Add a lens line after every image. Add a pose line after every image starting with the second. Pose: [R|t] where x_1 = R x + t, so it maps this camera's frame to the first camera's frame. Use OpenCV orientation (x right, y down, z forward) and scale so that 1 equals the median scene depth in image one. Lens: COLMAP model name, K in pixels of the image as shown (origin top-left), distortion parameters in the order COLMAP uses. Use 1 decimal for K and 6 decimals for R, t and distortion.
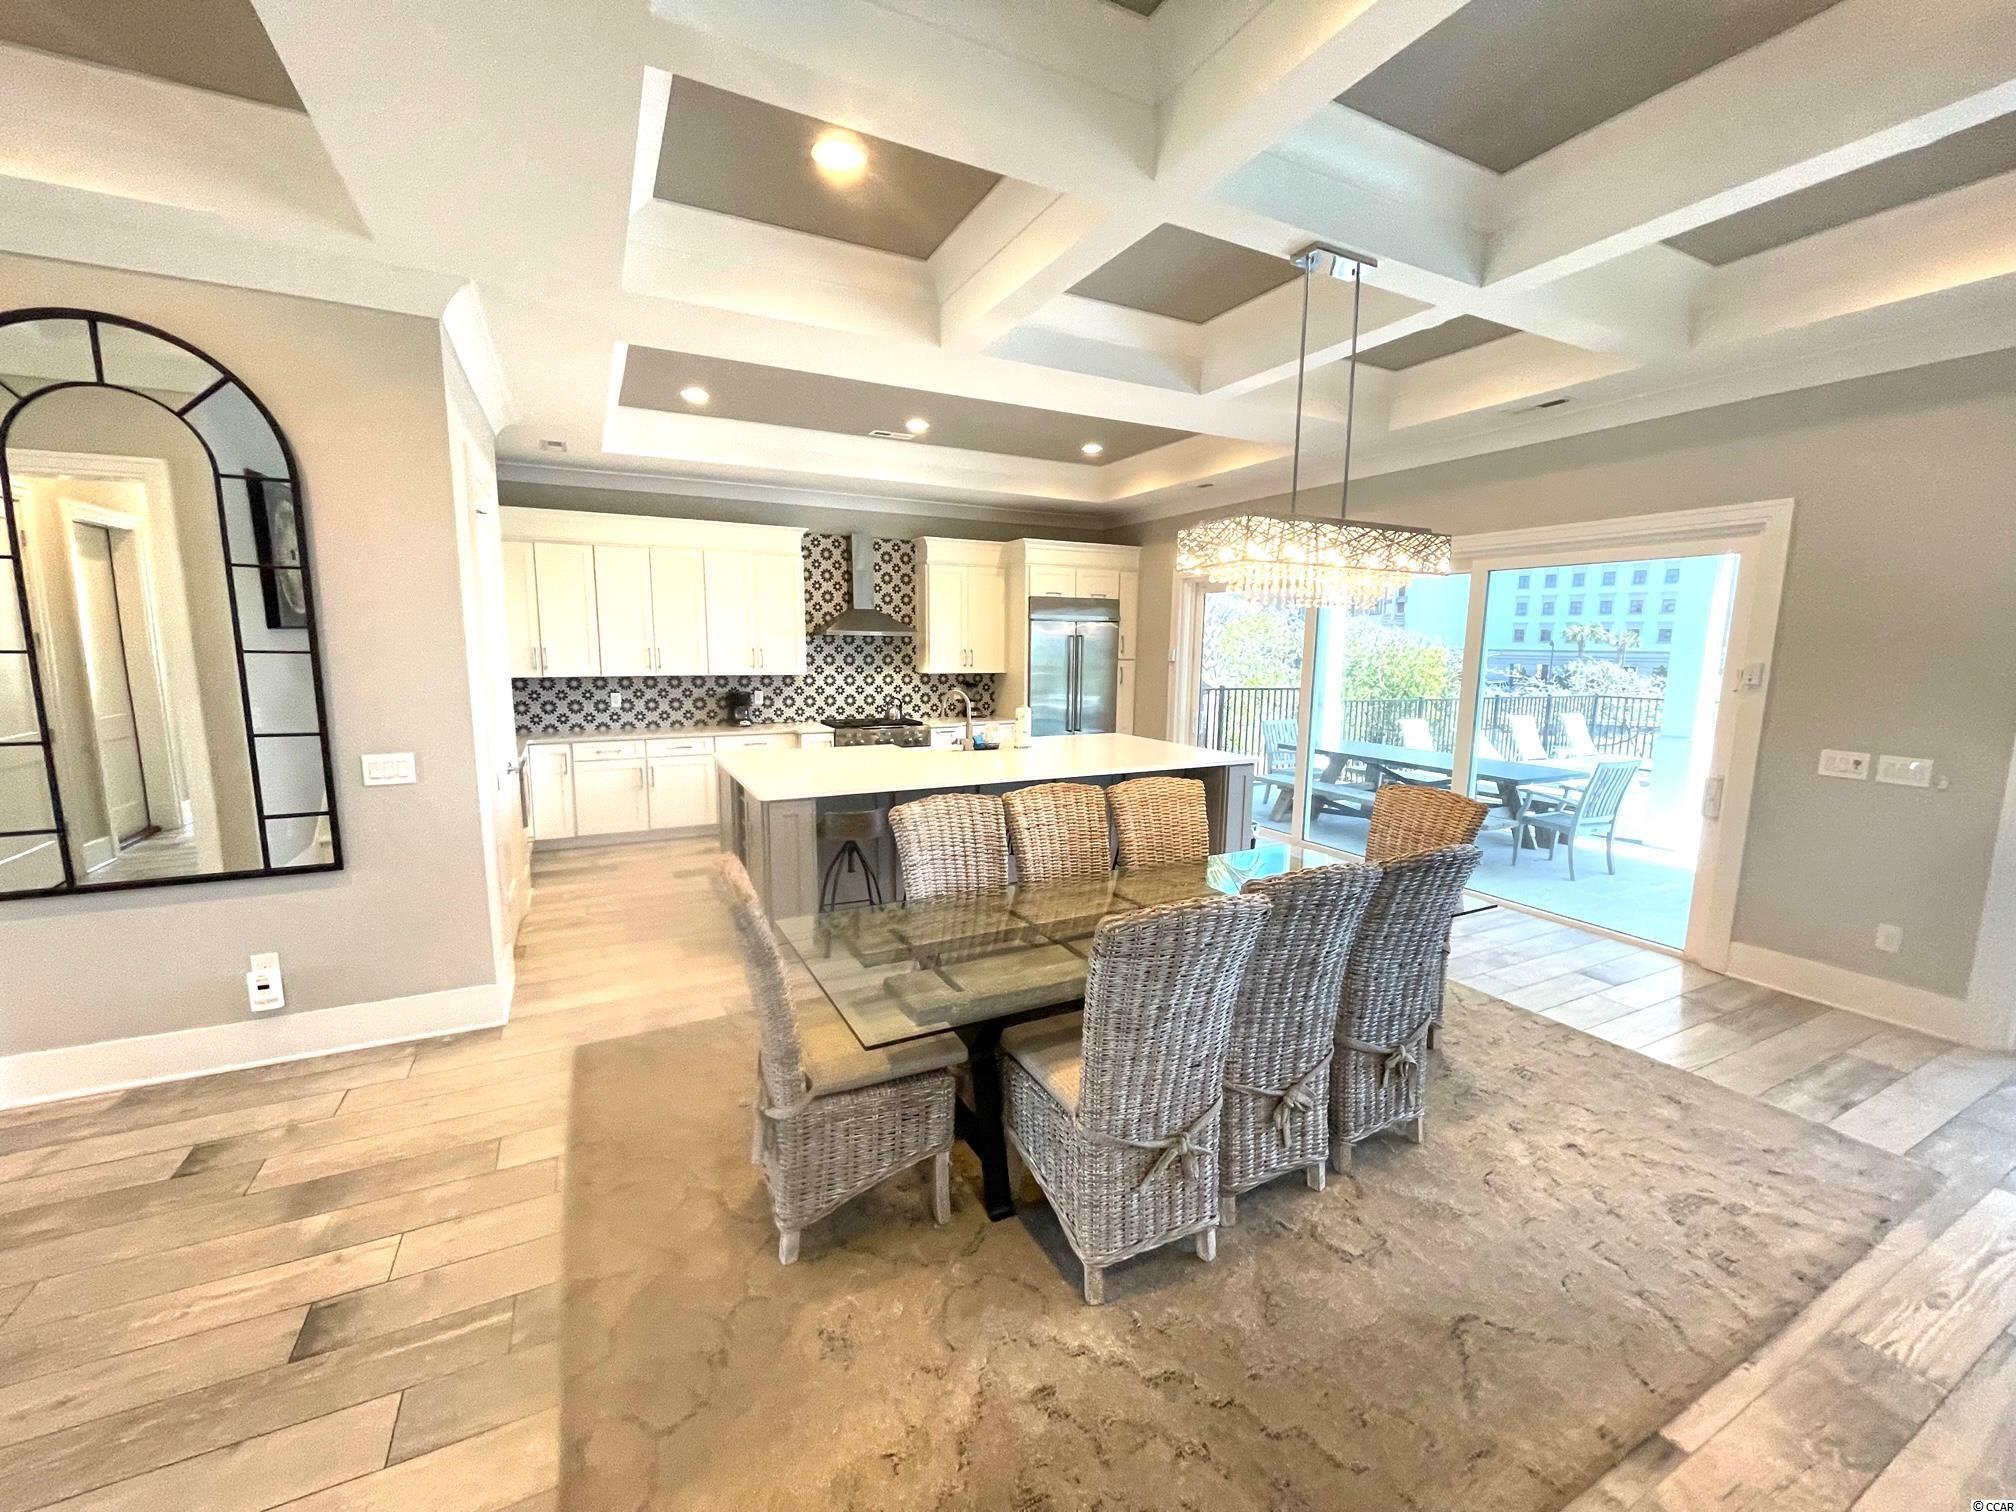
lens RADIAL K [[813.7, 0, 1000.9], [0, 813.7, 764.4], [0, 0, 1]] dist [-0.001113, -0.000172]
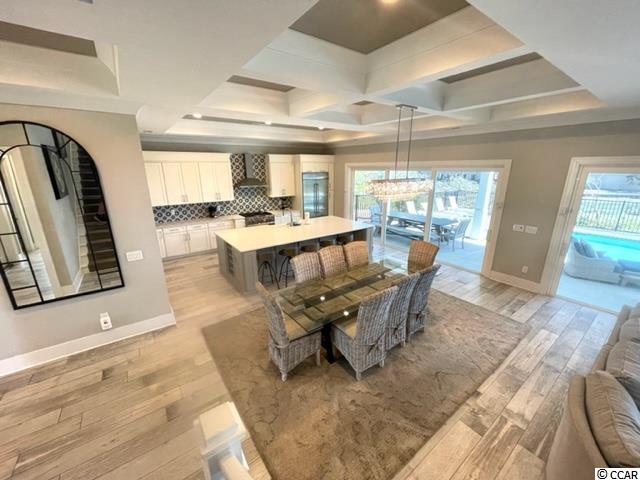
lens RADIAL K [[258.3, 0, 319.1], [0, 258.3, 242.9], [0, 0, 1]] dist [-0.001113, -0.000172]
pose [[0.987759, -0.057905, 0.144839, -0.180496], [0.038461, 0.990287, 0.133612, -0.180573], [-0.151170, -0.126405, 0.980392, -0.160200]]
